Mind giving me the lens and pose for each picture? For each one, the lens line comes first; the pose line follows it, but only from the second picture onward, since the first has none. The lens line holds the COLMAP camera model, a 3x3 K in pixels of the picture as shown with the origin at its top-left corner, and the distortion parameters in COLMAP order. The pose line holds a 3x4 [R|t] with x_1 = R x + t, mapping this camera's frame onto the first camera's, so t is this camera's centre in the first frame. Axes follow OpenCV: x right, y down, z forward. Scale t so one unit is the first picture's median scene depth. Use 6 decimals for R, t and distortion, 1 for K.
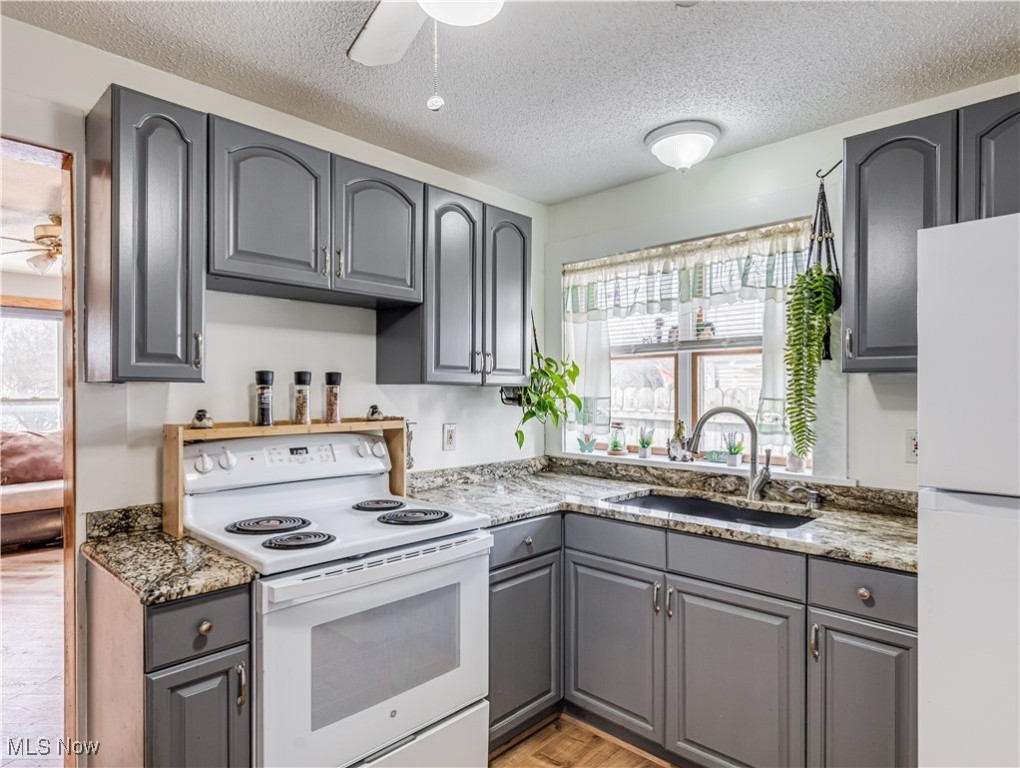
lens RADIAL K [[590.4, 0, 512.2], [0, 590.4, 389.7], [0, 0, 1]] dist [-0.003978, 0.002020]
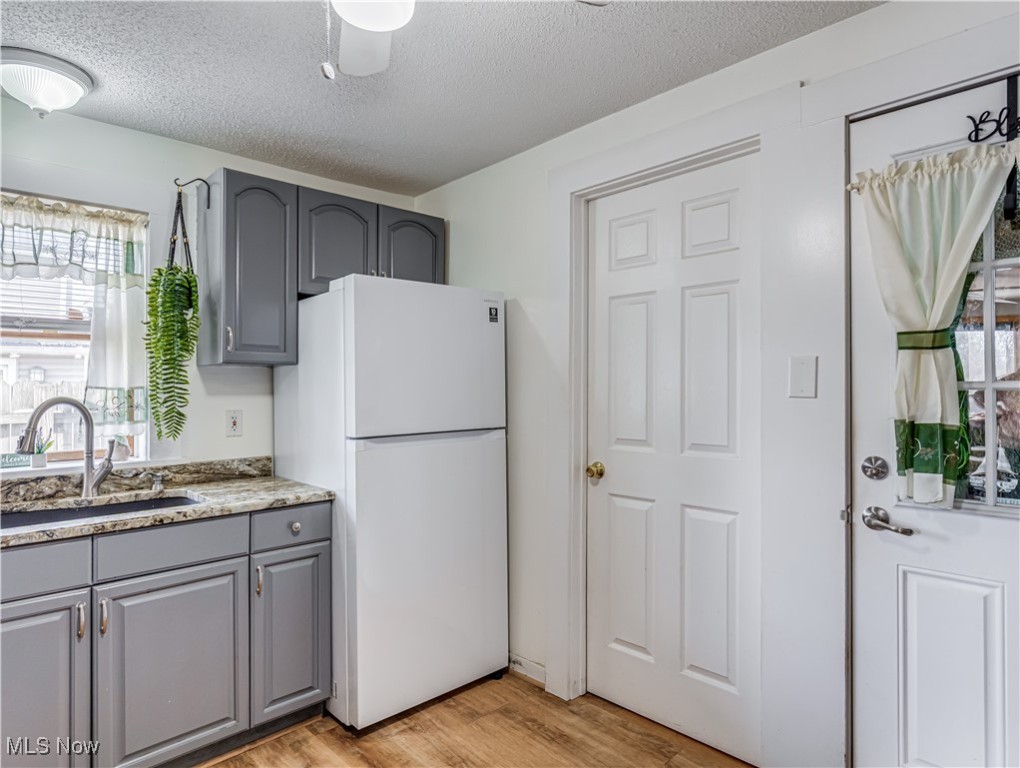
lens RADIAL K [[590.4, 0, 508.4], [0, 590.4, 384.0], [0, 0, 1]] dist [-0.003978, 0.002020]
pose [[0.051390, 0.005686, 0.998662, -0.563344], [0.008696, 0.999943, -0.006140, 0.024055], [-0.998641, 0.009000, 0.051338, 0.341217]]
